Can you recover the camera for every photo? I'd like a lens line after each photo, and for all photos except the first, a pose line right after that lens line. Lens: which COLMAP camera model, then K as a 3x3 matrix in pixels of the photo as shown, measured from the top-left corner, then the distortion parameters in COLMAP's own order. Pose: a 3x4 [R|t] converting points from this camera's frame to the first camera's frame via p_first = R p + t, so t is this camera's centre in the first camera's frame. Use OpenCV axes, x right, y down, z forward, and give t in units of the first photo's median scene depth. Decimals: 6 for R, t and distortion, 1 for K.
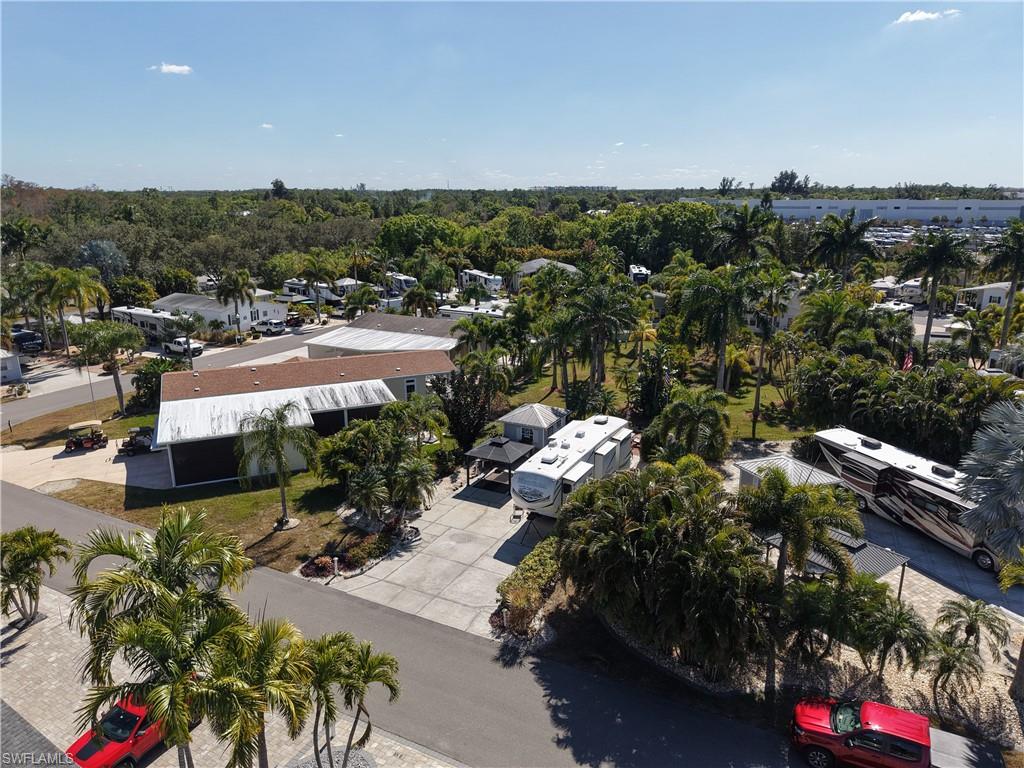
lens RADIAL K [[700.6, 0, 511.4], [0, 700.6, 382.4], [0, 0, 1]] dist [0.039893, -0.066693]
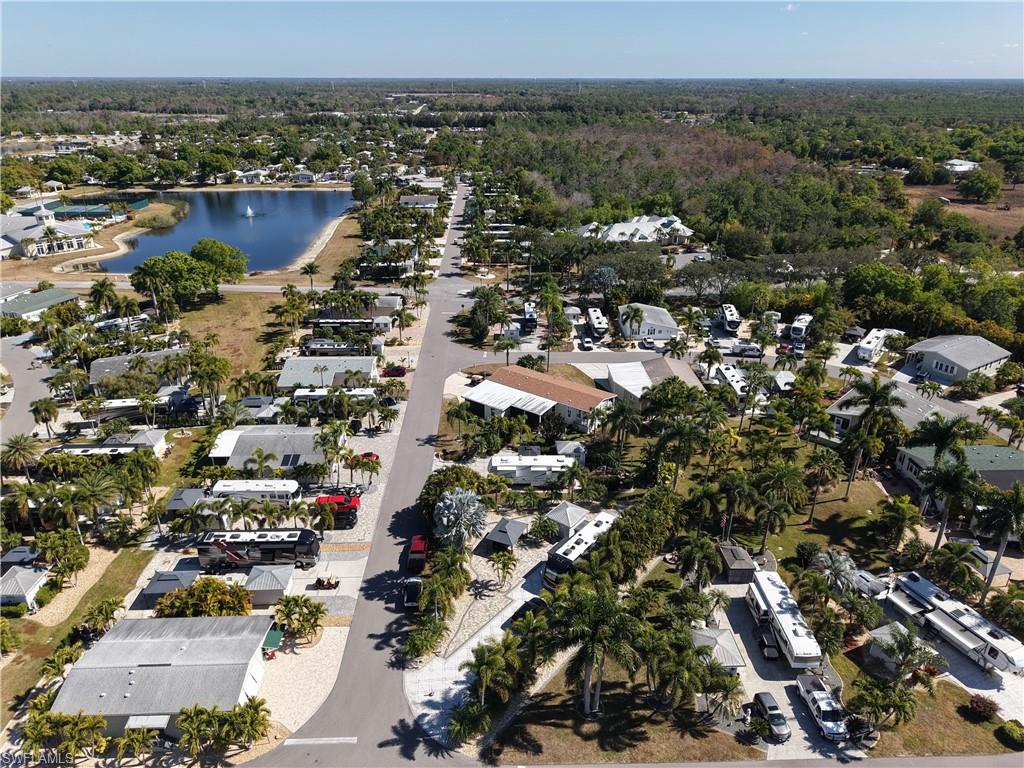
lens RADIAL K [[700.8, 0, 512.4], [0, 700.8, 363.6], [0, 0, 1]] dist [0.018361, -0.017508]
pose [[0.491880, 0.337031, -0.802785, 2.091330], [-0.238516, 0.938927, 0.248044, -0.899586], [0.837355, 0.069470, 0.542227, -0.426544]]
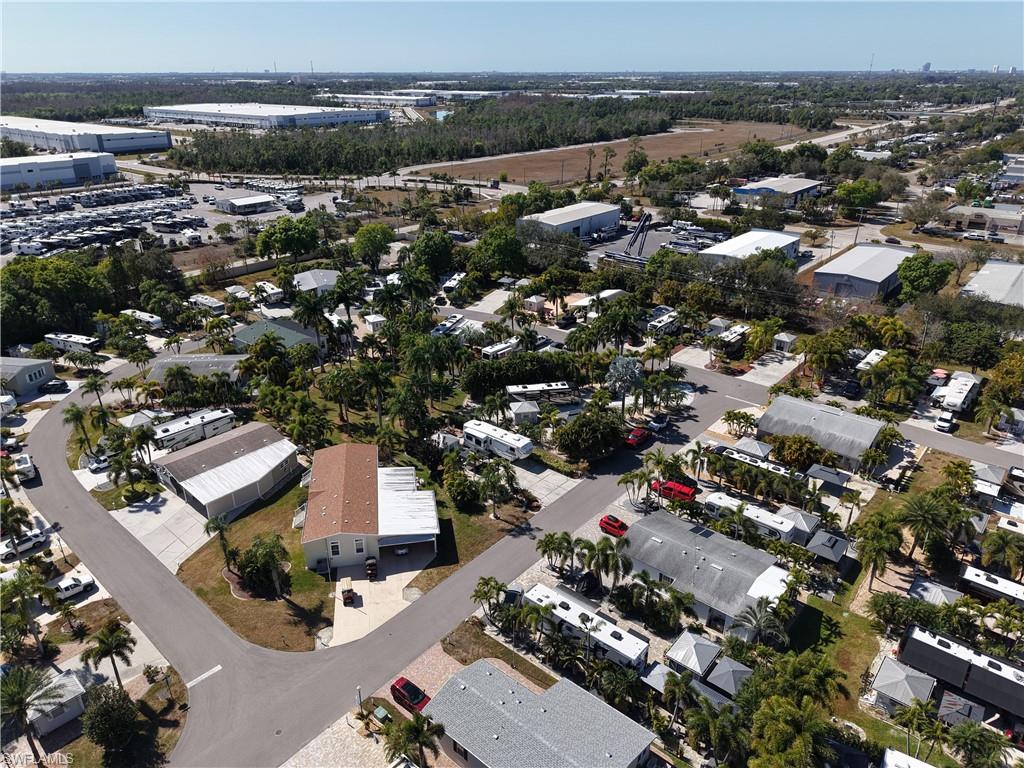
lens RADIAL K [[695.9, 0, 511.0], [0, 695.9, 367.3], [0, 0, 1]] dist [0.011368, -0.005316]
pose [[0.222414, -0.376846, 0.899177, -2.320340], [0.256717, 0.912368, 0.318875, -1.031578], [-0.940547, 0.159912, 0.299667, 0.170989]]
